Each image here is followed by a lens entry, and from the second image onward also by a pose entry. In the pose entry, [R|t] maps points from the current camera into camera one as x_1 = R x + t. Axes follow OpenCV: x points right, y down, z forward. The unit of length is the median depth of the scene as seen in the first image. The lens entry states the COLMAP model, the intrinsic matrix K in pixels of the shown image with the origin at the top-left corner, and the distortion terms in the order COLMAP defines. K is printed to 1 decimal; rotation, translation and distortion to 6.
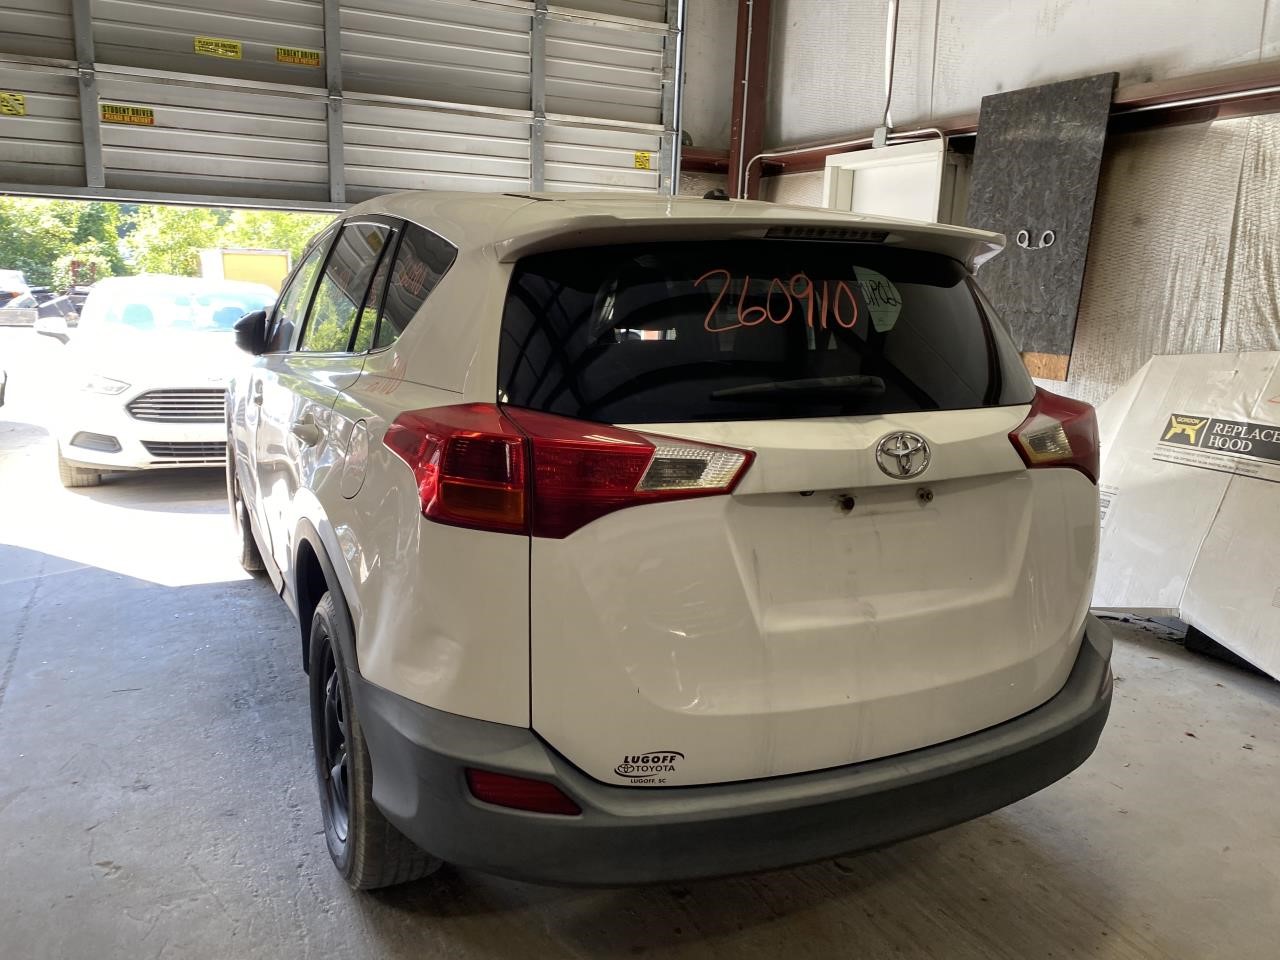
lens RADIAL K [[969.4, 0, 629.4], [0, 969.4, 486.8], [0, 0, 1]] dist [0.028536, -0.025162]
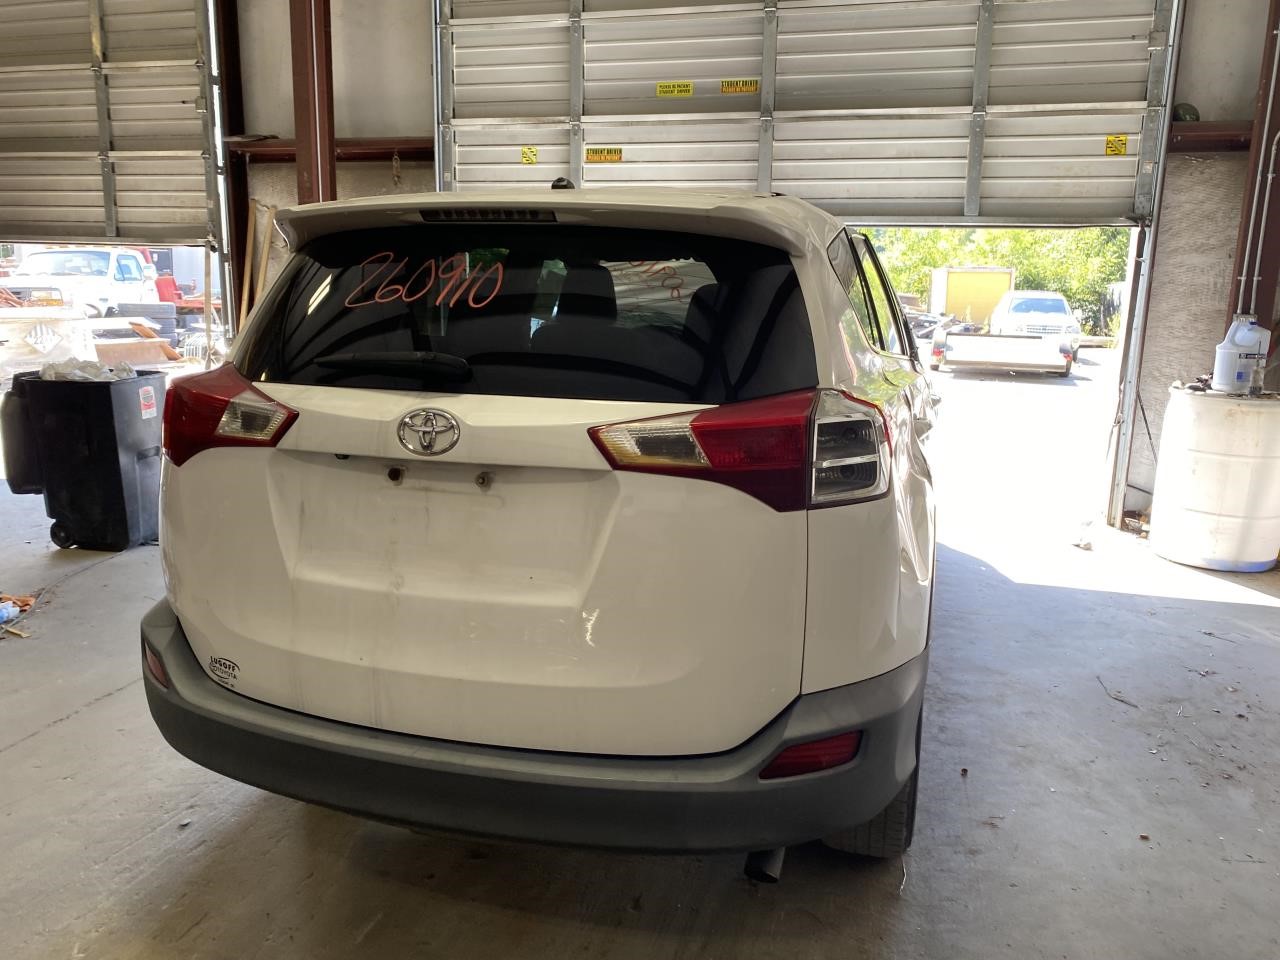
lens RADIAL K [[969.4, 0, 629.8], [0, 969.4, 468.1], [0, 0, 1]] dist [0.028536, -0.025162]
pose [[0.753910, 0.112731, -0.647233, 0.346500], [-0.136159, 0.990589, 0.013933, -0.012135], [0.642713, 0.077622, 0.762165, 0.121135]]
